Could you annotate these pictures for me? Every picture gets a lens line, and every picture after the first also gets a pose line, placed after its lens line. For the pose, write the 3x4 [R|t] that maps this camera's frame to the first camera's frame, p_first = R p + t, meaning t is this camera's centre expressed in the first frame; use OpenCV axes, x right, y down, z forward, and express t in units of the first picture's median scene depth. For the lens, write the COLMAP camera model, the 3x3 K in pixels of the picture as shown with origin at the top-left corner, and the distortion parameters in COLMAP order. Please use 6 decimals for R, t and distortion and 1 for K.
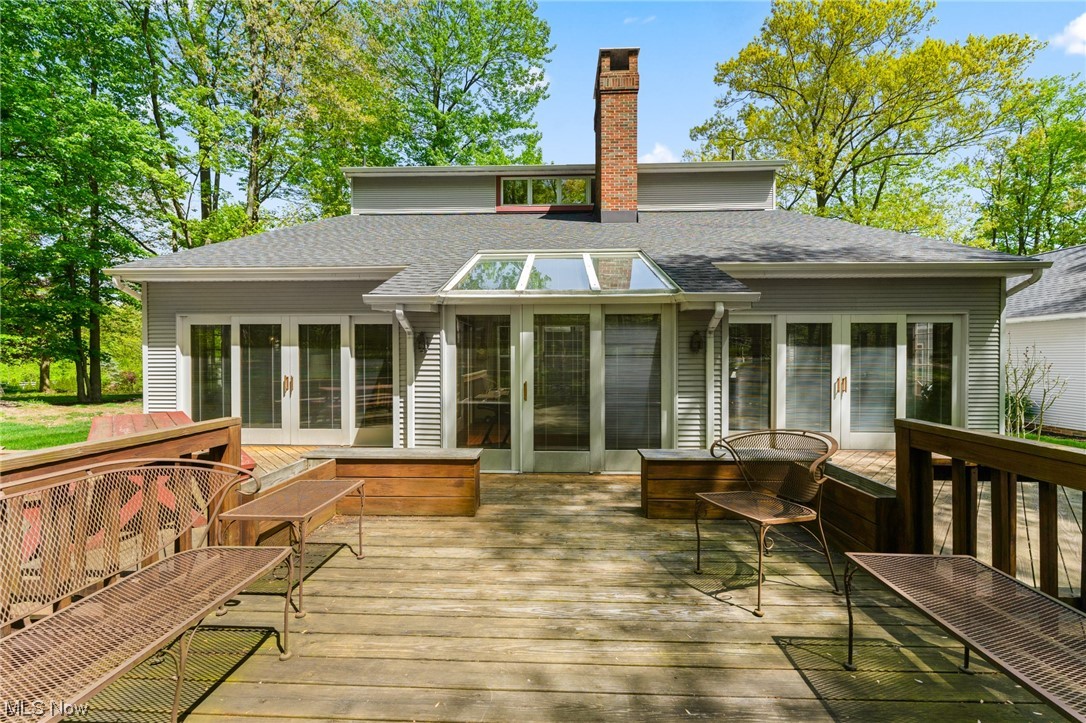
lens RADIAL K [[436.5, 0, 543.0], [0, 436.5, 361.5], [0, 0, 1]] dist [-0.000847, 0.000294]
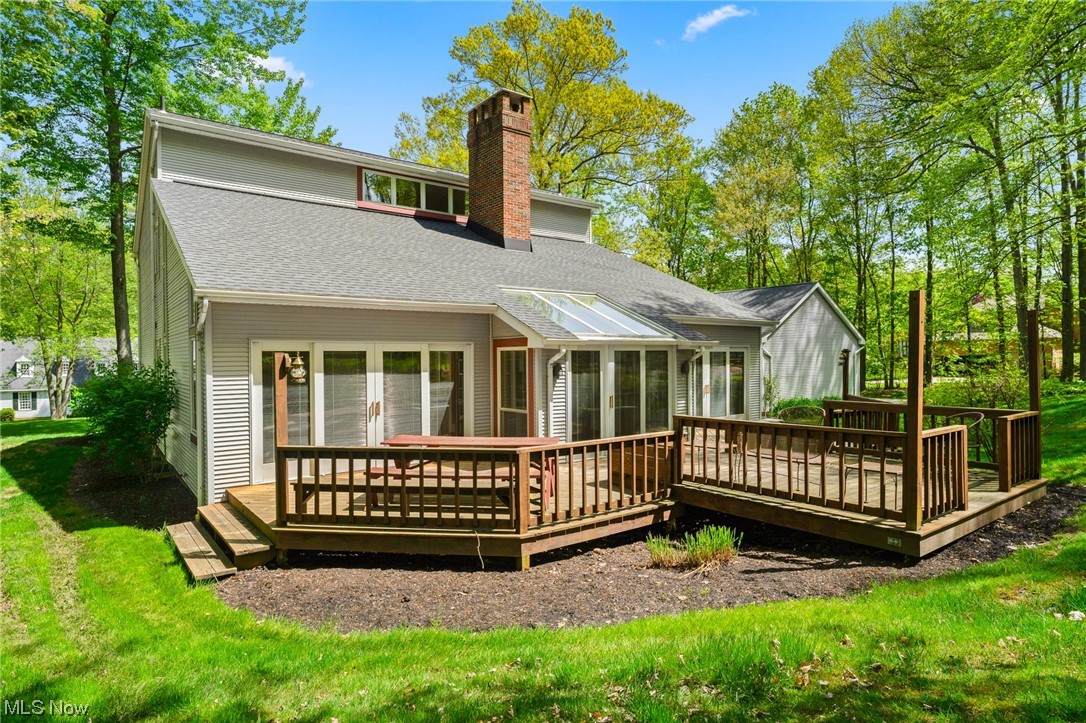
lens RADIAL K [[612.3, 0, 543.0], [0, 612.3, 361.5], [0, 0, 1]] dist [0.003964, 0.000365]
pose [[0.768191, -0.010753, 0.640130, -0.777358], [0.011337, 0.999931, 0.003192, -0.039655], [-0.640120, 0.004805, 0.768260, -0.236333]]
